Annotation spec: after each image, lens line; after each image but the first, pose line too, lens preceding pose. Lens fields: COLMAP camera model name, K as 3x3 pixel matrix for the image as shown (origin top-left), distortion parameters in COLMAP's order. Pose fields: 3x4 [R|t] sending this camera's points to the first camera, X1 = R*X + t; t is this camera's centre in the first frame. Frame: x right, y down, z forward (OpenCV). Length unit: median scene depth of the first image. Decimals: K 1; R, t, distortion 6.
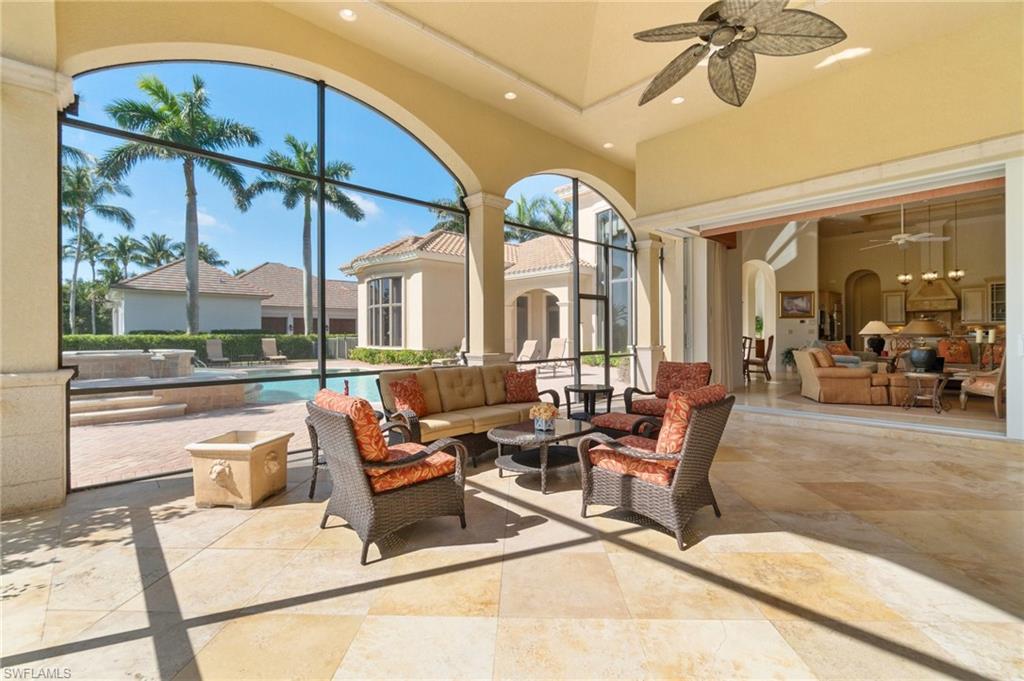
lens RADIAL K [[445.8, 0, 515.8], [0, 445.8, 337.6], [0, 0, 1]] dist [-0.002489, 0.000691]
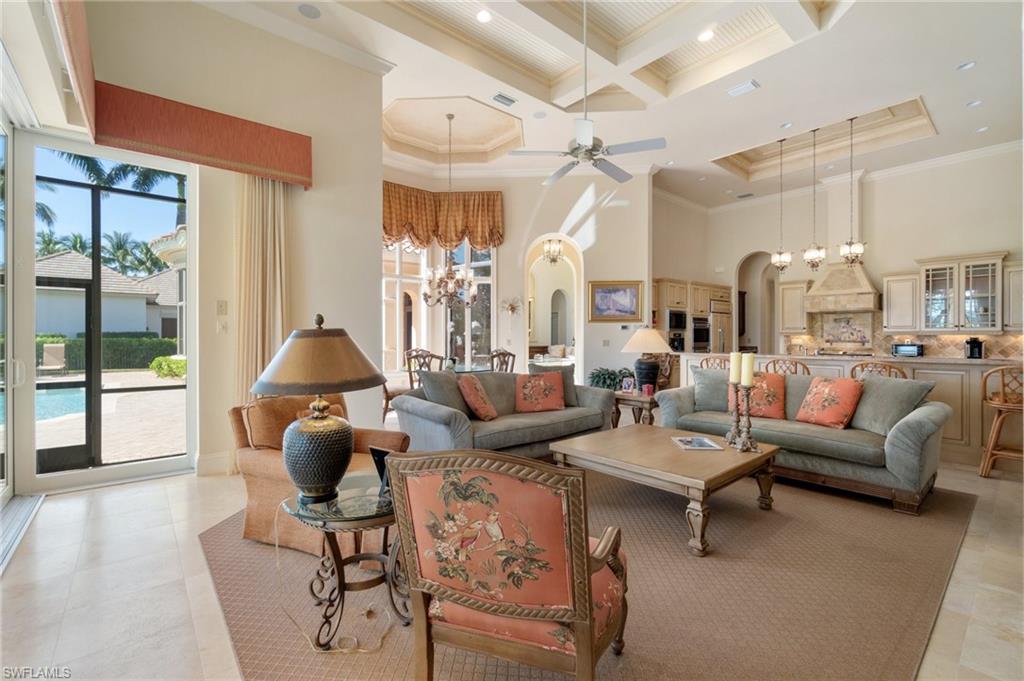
lens RADIAL K [[445.8, 0, 521.9], [0, 445.8, 338.6], [0, 0, 1]] dist [-0.002489, 0.000691]
pose [[0.999253, 0.003552, -0.038487, 0.503910], [-0.003623, 0.999992, -0.001789, -0.017345], [0.038481, 0.001927, 0.999257, 0.336058]]
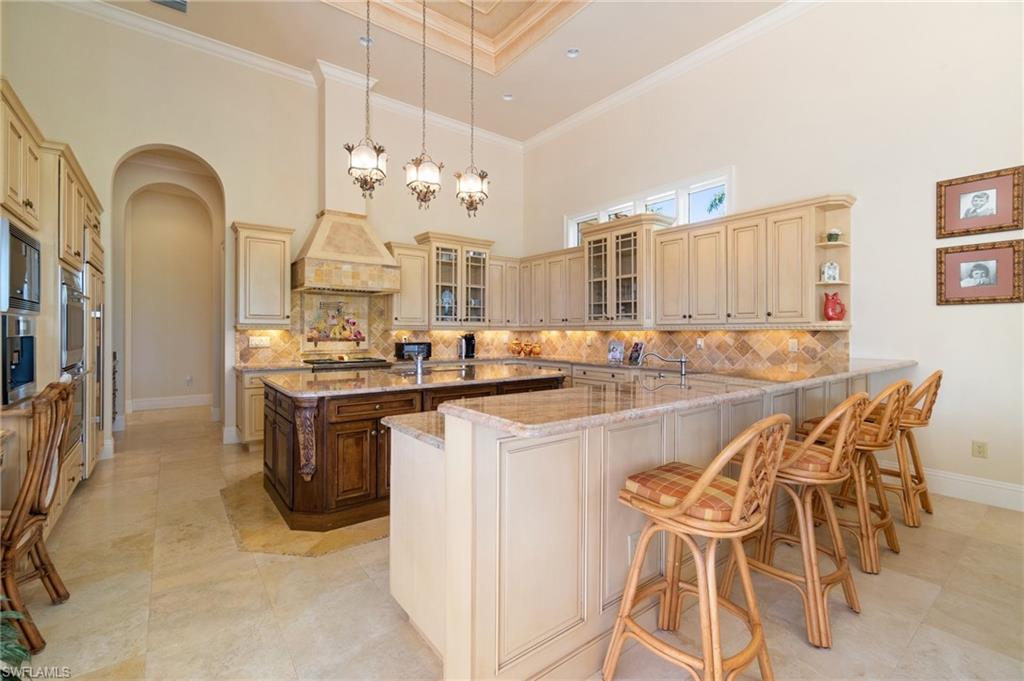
lens RADIAL K [[445.8, 0, 508.0], [0, 445.8, 334.4], [0, 0, 1]] dist [-0.002489, 0.000691]
pose [[0.116393, -0.002136, 0.993201, 0.563416], [0.004802, 0.999987, 0.001588, -0.021112], [-0.993192, 0.004585, 0.116401, 0.831319]]
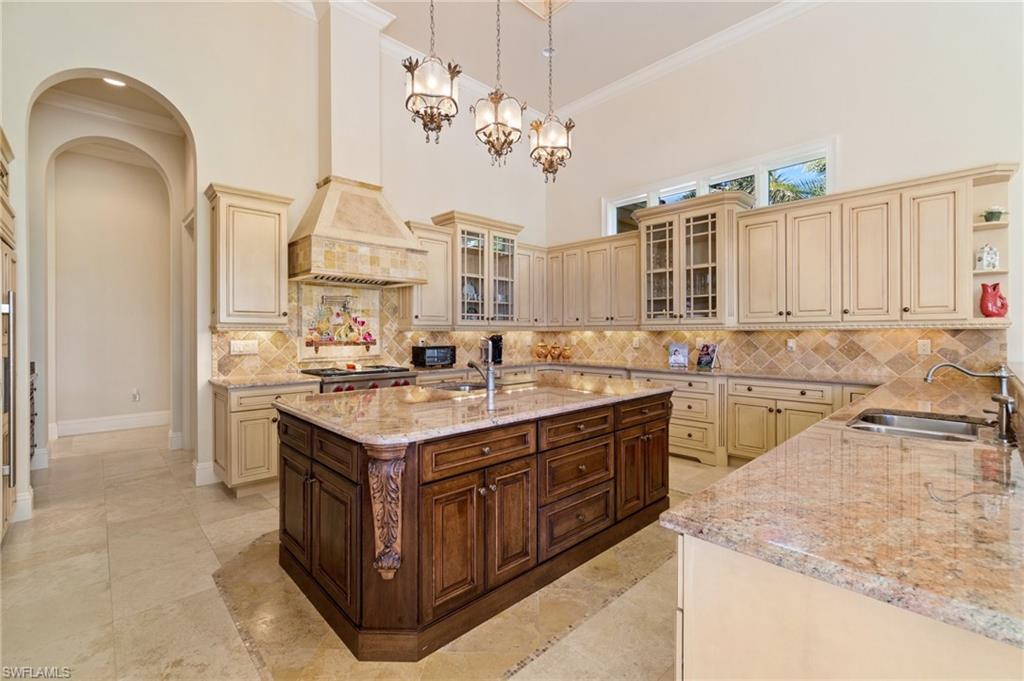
lens RADIAL K [[445.8, 0, 511.9], [0, 445.8, 335.2], [0, 0, 1]] dist [-0.002489, 0.000691]
pose [[0.014945, -0.003435, 0.999882, 0.635585], [0.009556, 0.999949, 0.003293, -0.022286], [-0.999843, 0.009506, 0.014978, 0.913691]]
